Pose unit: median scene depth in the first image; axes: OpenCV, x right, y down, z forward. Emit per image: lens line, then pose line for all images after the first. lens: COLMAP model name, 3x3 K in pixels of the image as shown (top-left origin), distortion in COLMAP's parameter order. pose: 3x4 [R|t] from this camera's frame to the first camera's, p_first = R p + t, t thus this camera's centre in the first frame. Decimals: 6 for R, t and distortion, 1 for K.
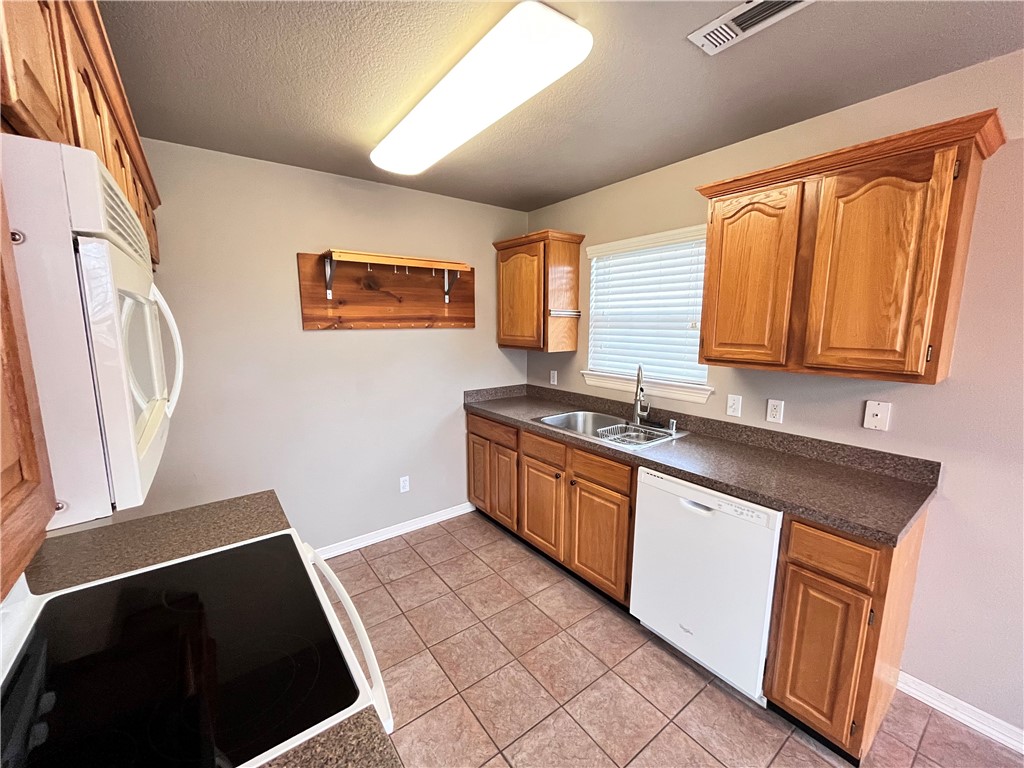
lens RADIAL K [[414.1, 0, 512.2], [0, 414.1, 385.1], [0, 0, 1]] dist [0.000900, 0.000050]
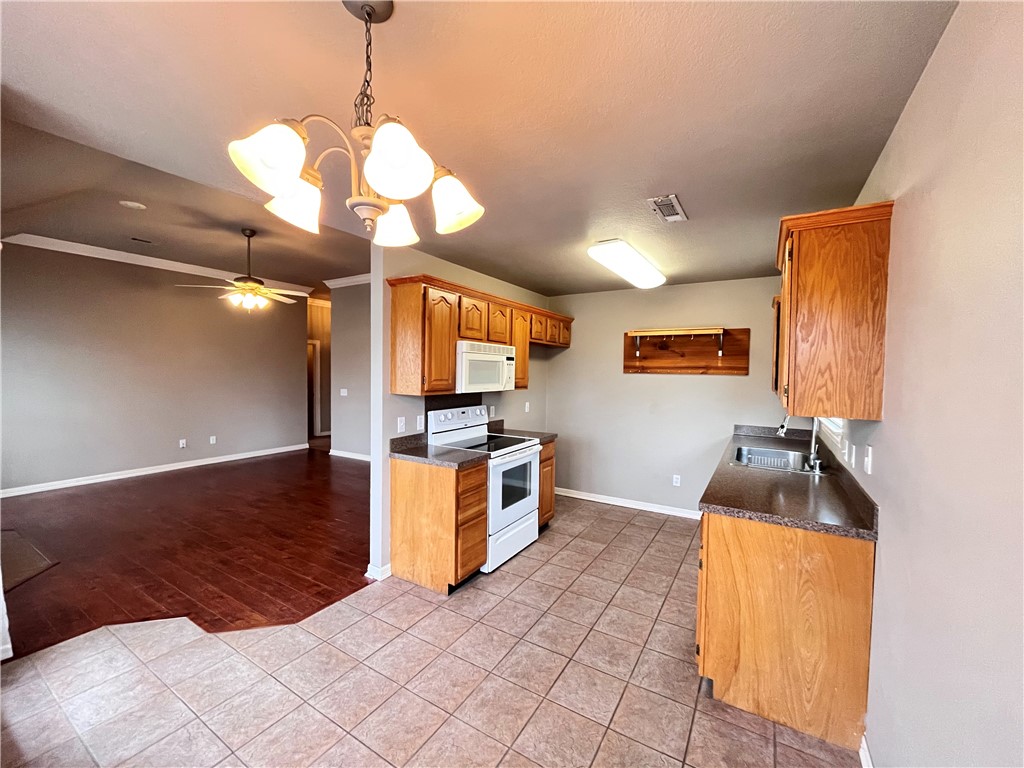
lens RADIAL K [[414.1, 0, 512.1], [0, 414.1, 382.3], [0, 0, 1]] dist [0.000900, 0.000050]
pose [[0.371671, 0.037318, -0.927614, 0.955582], [-0.157774, 0.987195, -0.023501, 0.028415], [0.914859, 0.155089, 0.372800, -0.133476]]
